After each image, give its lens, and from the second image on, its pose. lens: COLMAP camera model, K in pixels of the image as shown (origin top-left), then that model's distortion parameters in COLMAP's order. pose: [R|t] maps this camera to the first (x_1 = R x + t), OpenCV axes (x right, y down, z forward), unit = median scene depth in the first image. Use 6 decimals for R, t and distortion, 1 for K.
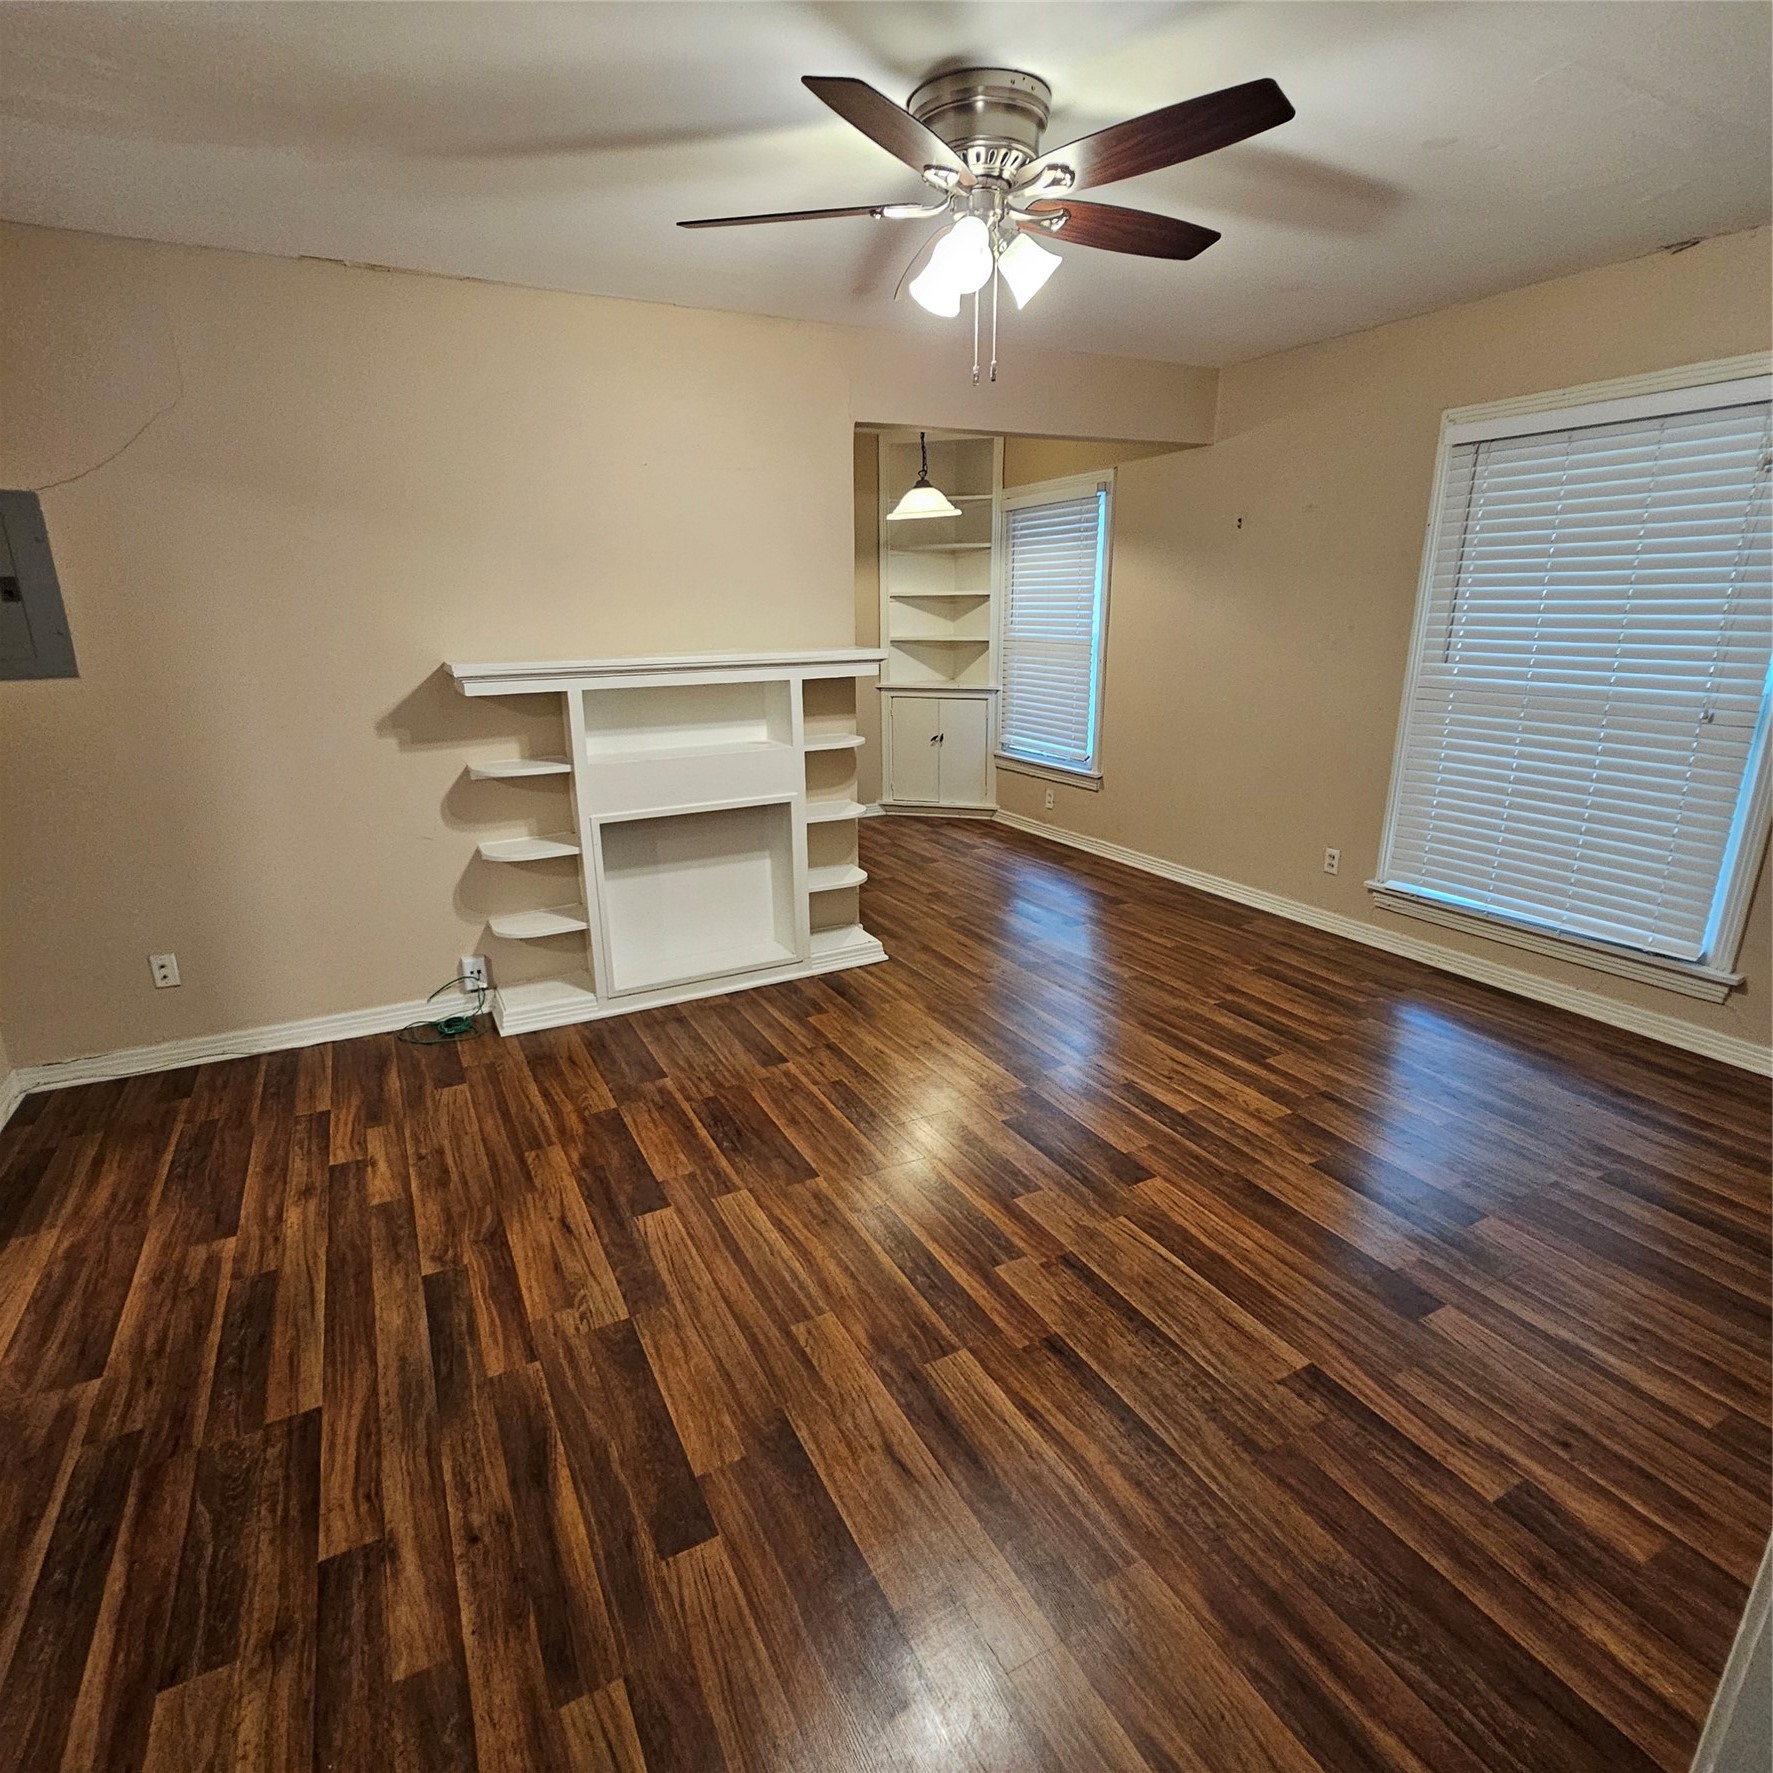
lens RADIAL K [[975.4, 0, 863.2], [0, 975.4, 888.7], [0, 0, 1]] dist [-0.000106, -0.000153]
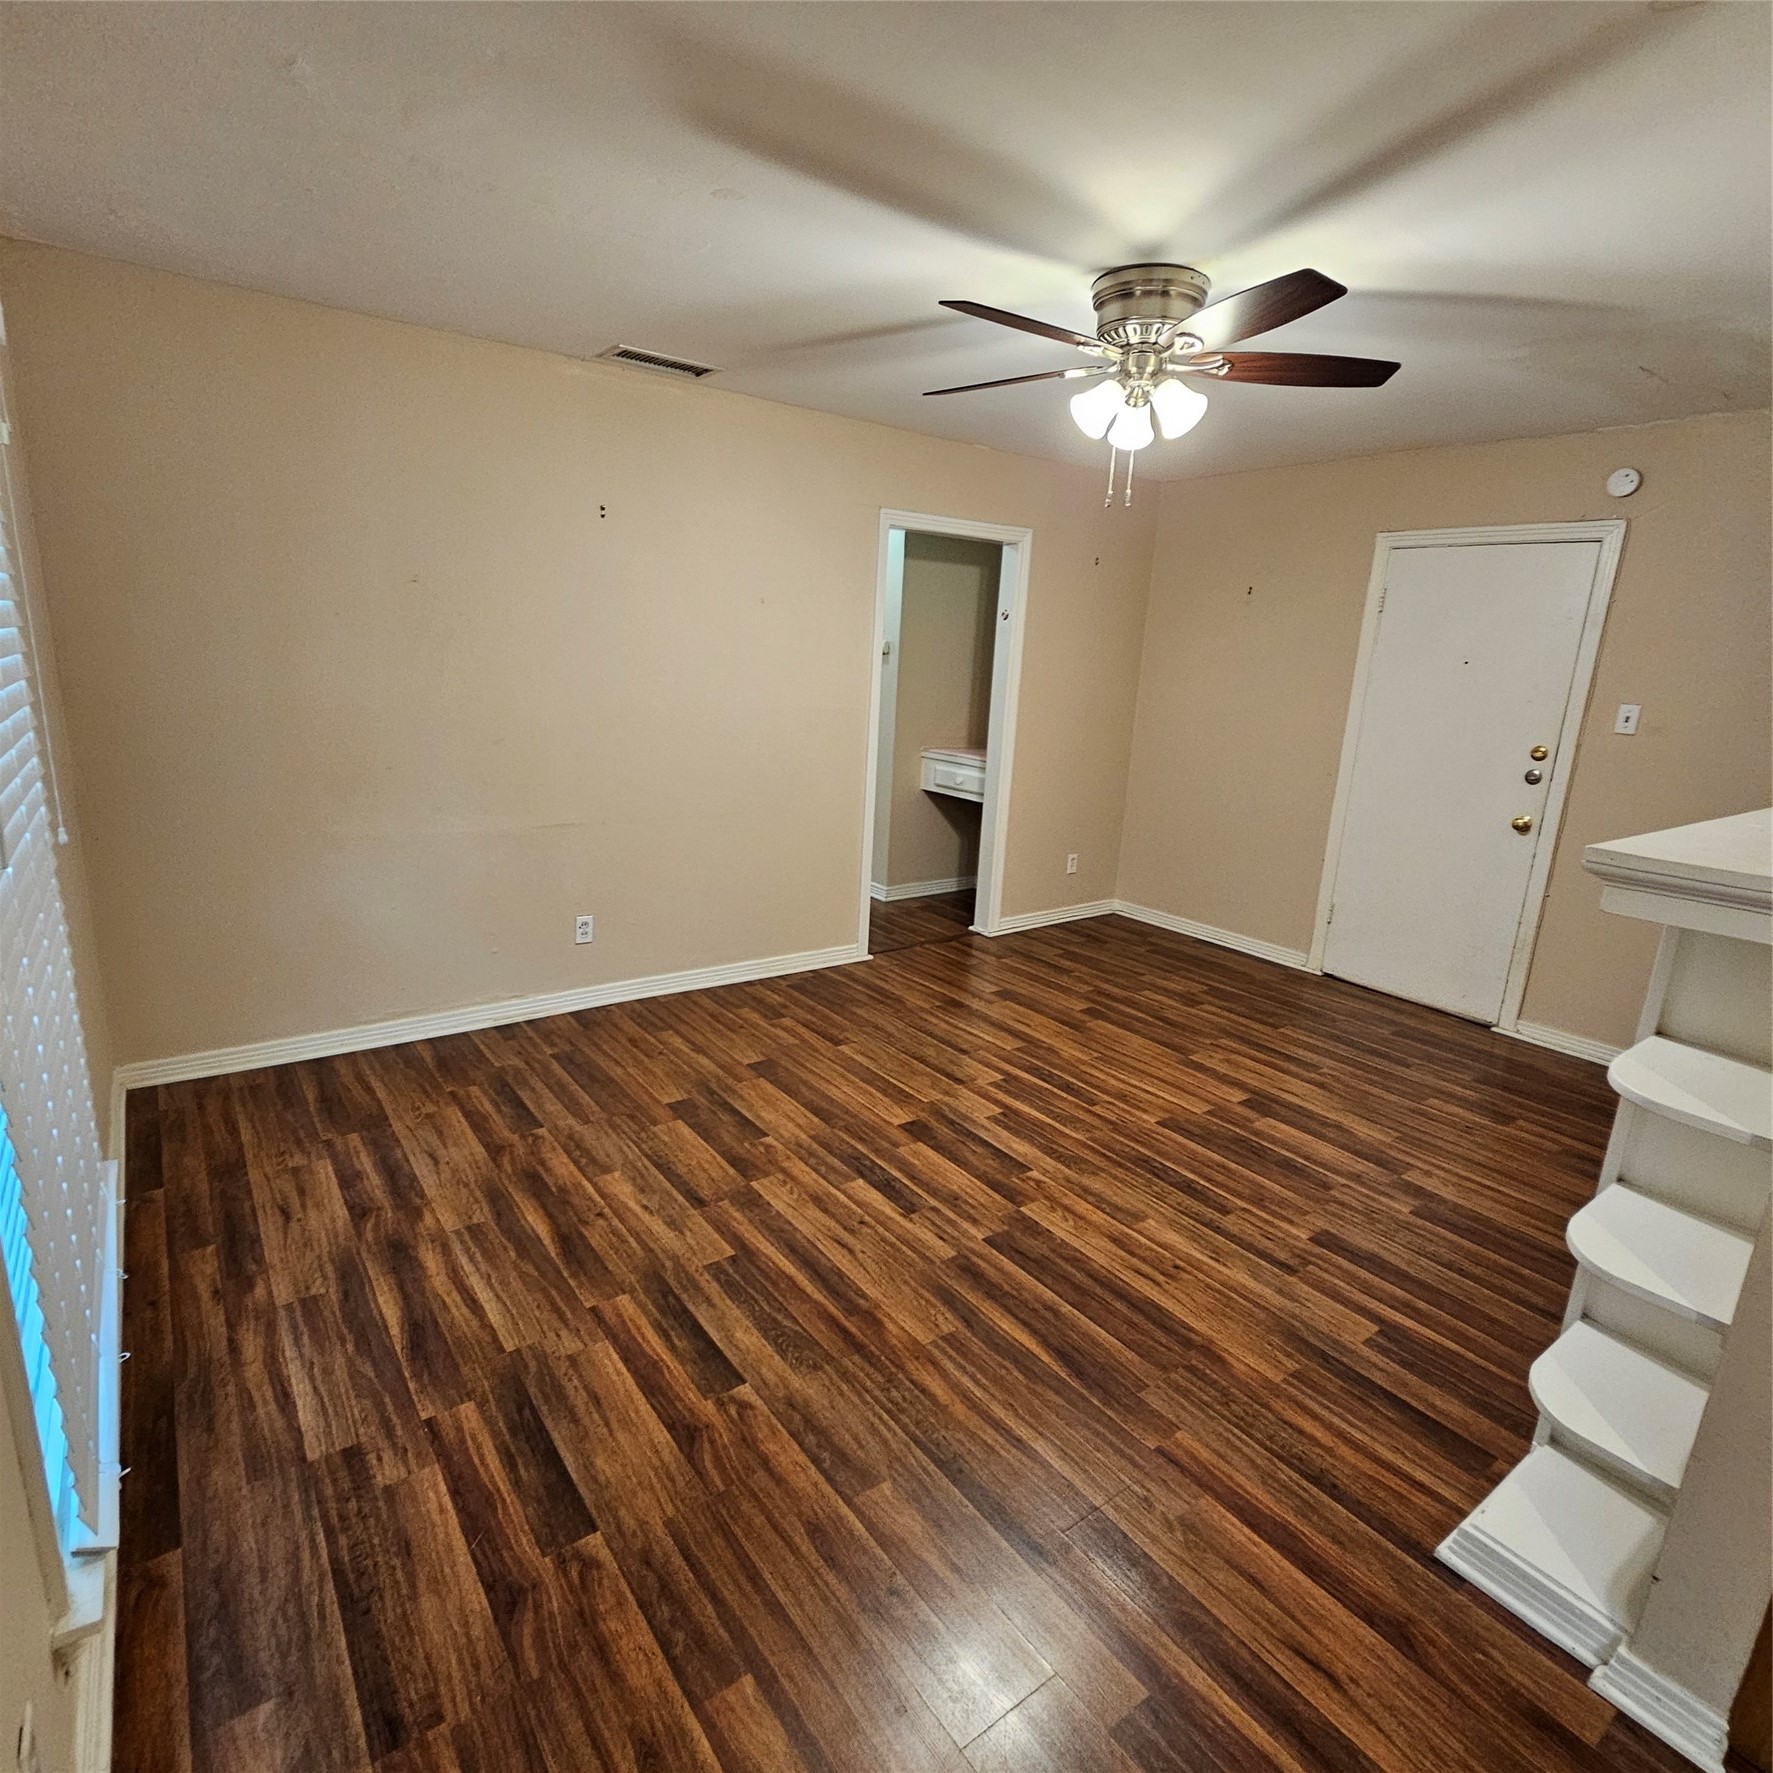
lens RADIAL K [[967.3, 0, 858.3], [0, 967.3, 886.6], [0, 0, 1]] dist [0.002649, -0.000918]
pose [[-0.988821, 0.003254, -0.149074, 0.439542], [-0.073168, 0.860532, 0.504114, -0.485053], [0.129923, 0.509385, -0.850674, 1.558384]]
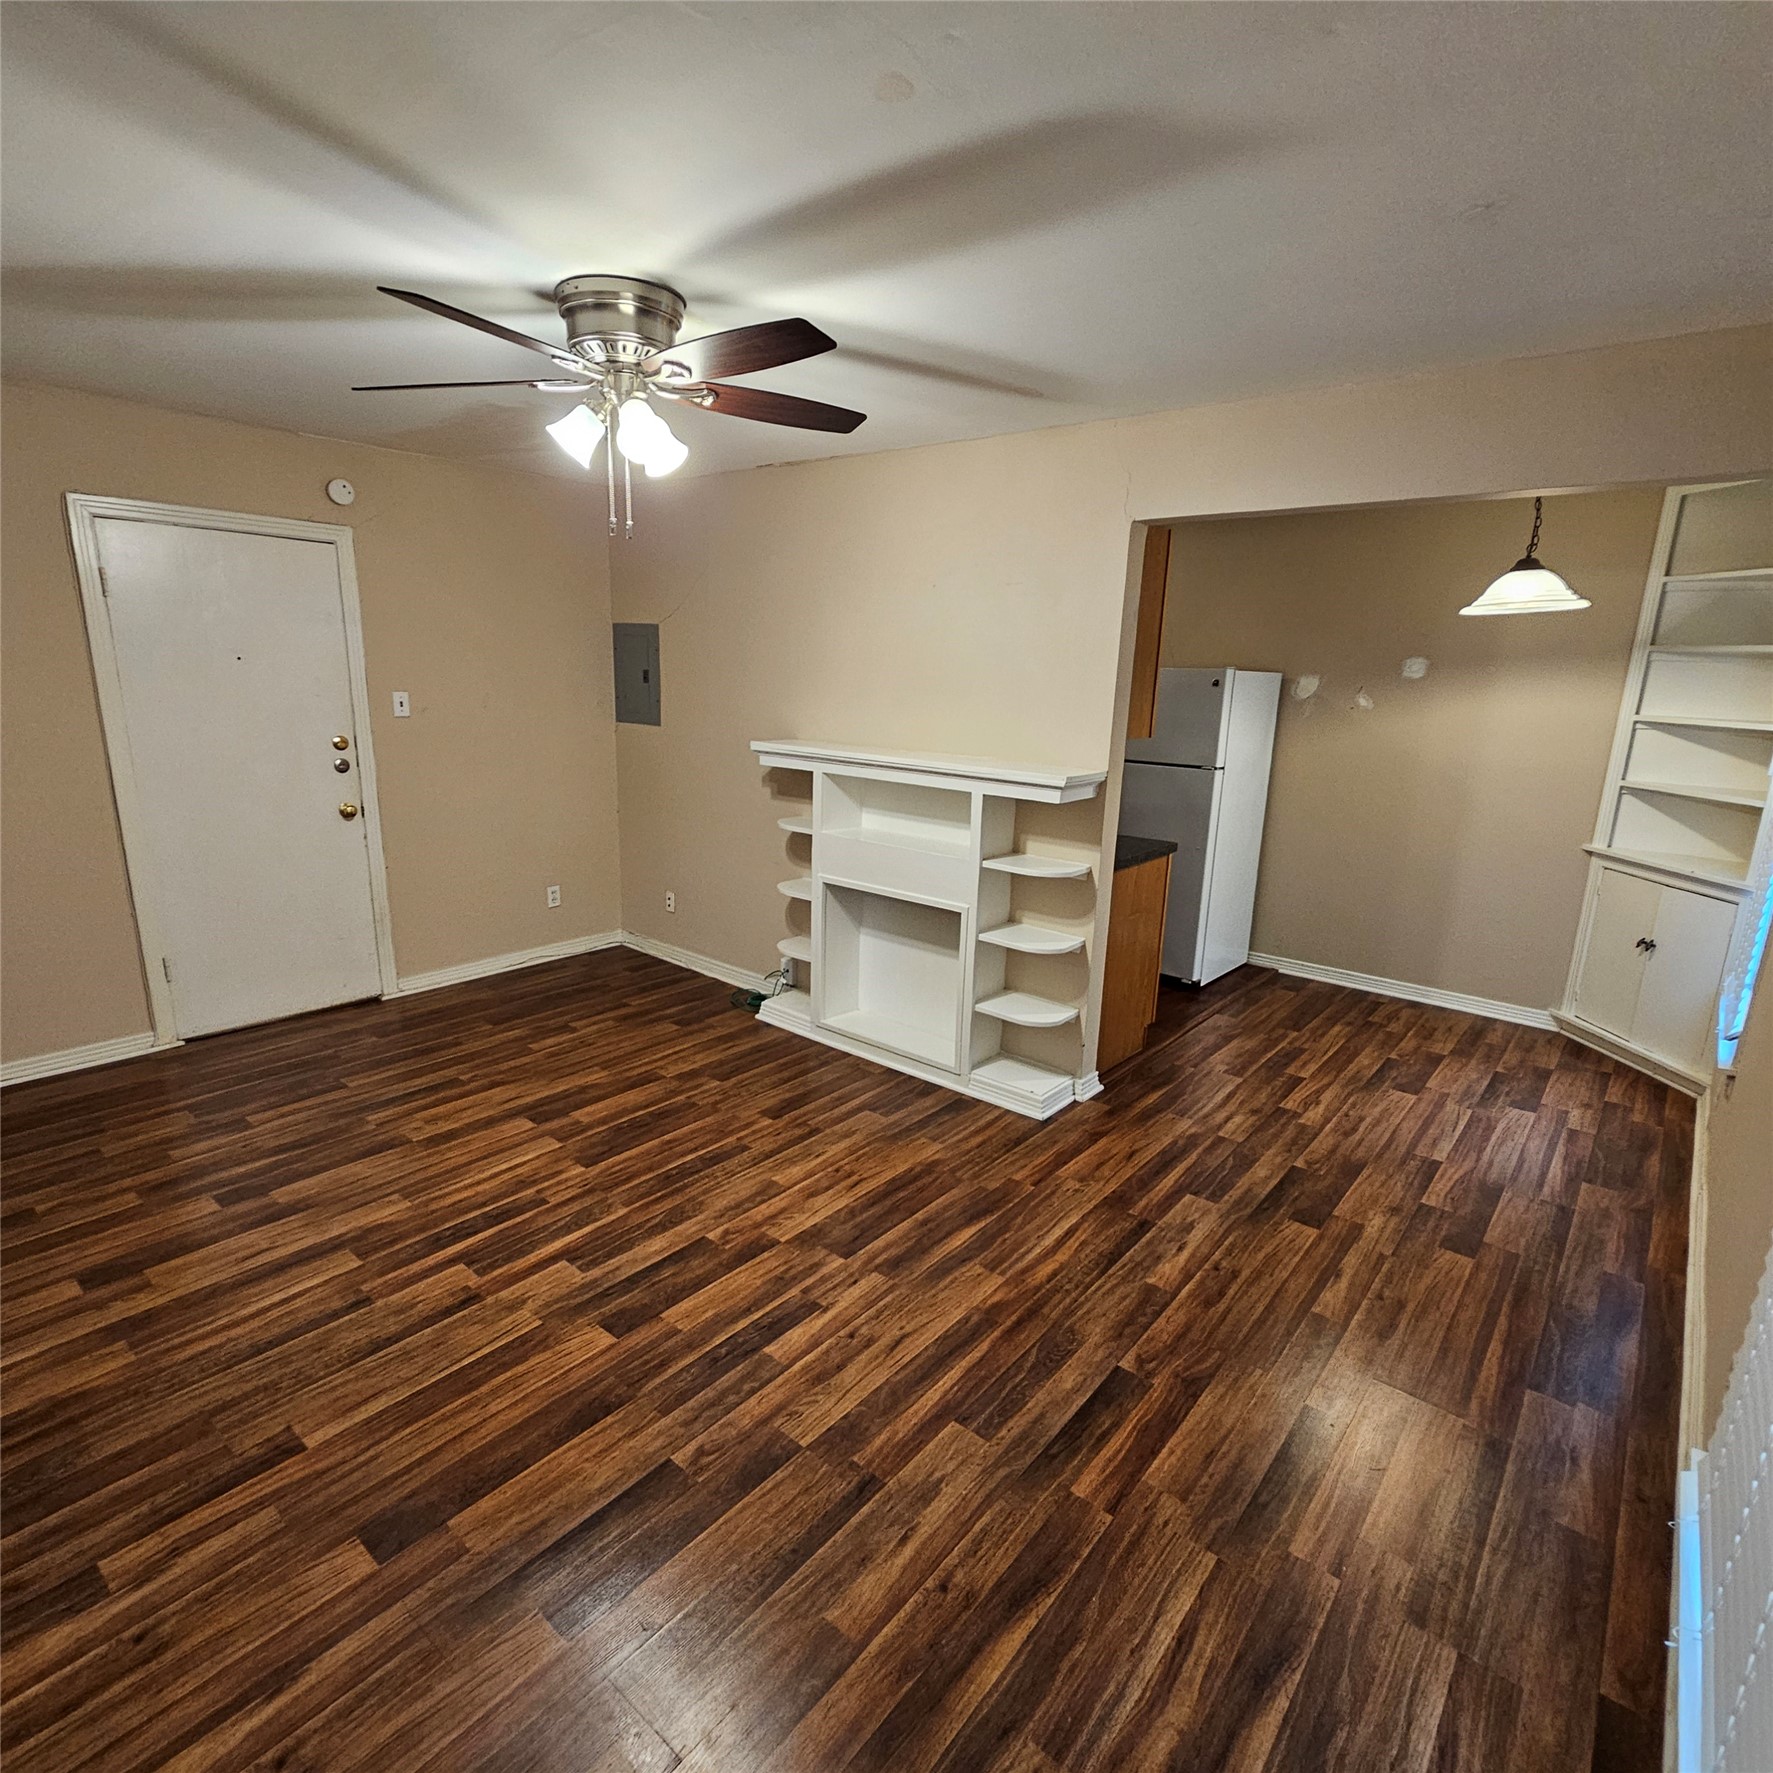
lens RADIAL K [[978.4, 0, 885.4], [0, 978.4, 910.6], [0, 0, 1]] dist [0.000699, -0.000773]
pose [[0.387005, 0.252681, -0.886780, 0.933109], [-0.295018, 0.945098, 0.140547, -0.250197], [0.873608, 0.207223, 0.440303, 0.597674]]
